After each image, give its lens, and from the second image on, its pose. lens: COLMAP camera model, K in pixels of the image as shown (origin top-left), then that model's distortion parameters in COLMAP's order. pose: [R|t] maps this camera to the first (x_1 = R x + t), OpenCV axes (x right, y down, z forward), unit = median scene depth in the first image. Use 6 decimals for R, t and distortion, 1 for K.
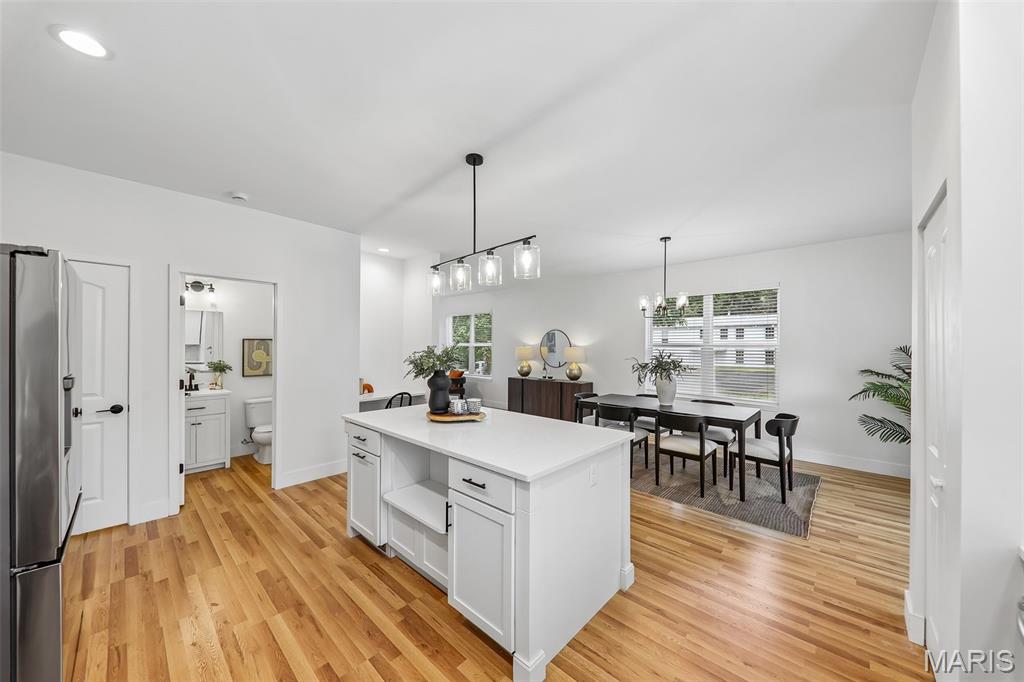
lens RADIAL K [[355.3, 0, 512.0], [0, 355.3, 341.0], [0, 0, 1]] dist [-0.011125, -0.000041]
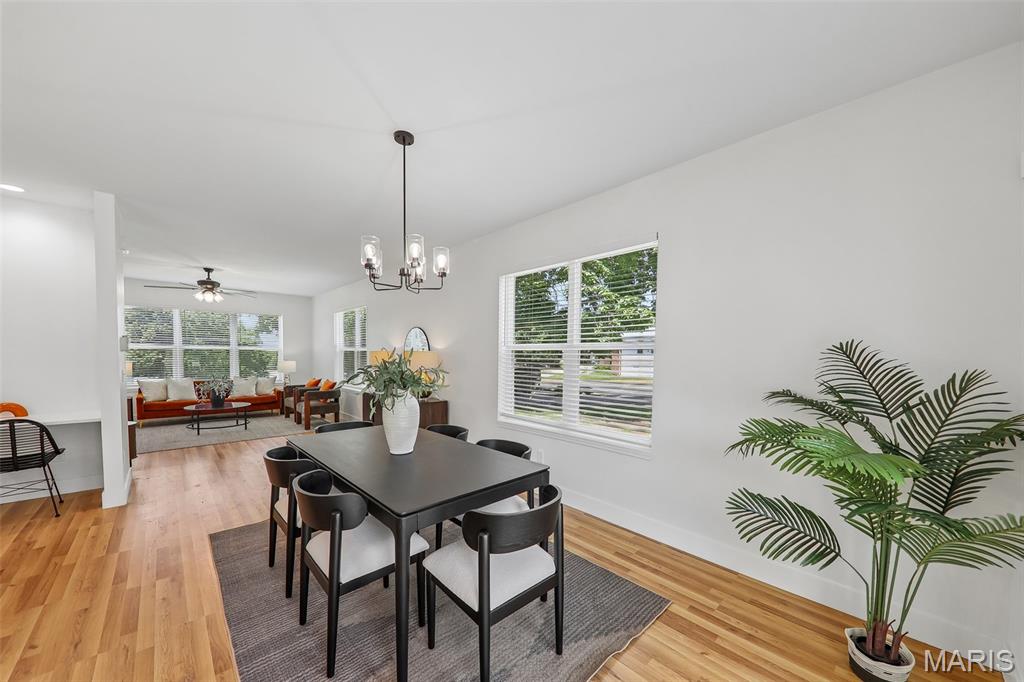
lens RADIAL K [[355.1, 0, 514.1], [0, 355.1, 345.6], [0, 0, 1]] dist [-0.001088, -0.000084]
pose [[0.998695, -0.000384, -0.051077, 0.669744], [0.000004, 0.999972, -0.007433, 0.017988], [0.051078, 0.007423, 0.998667, 0.468773]]
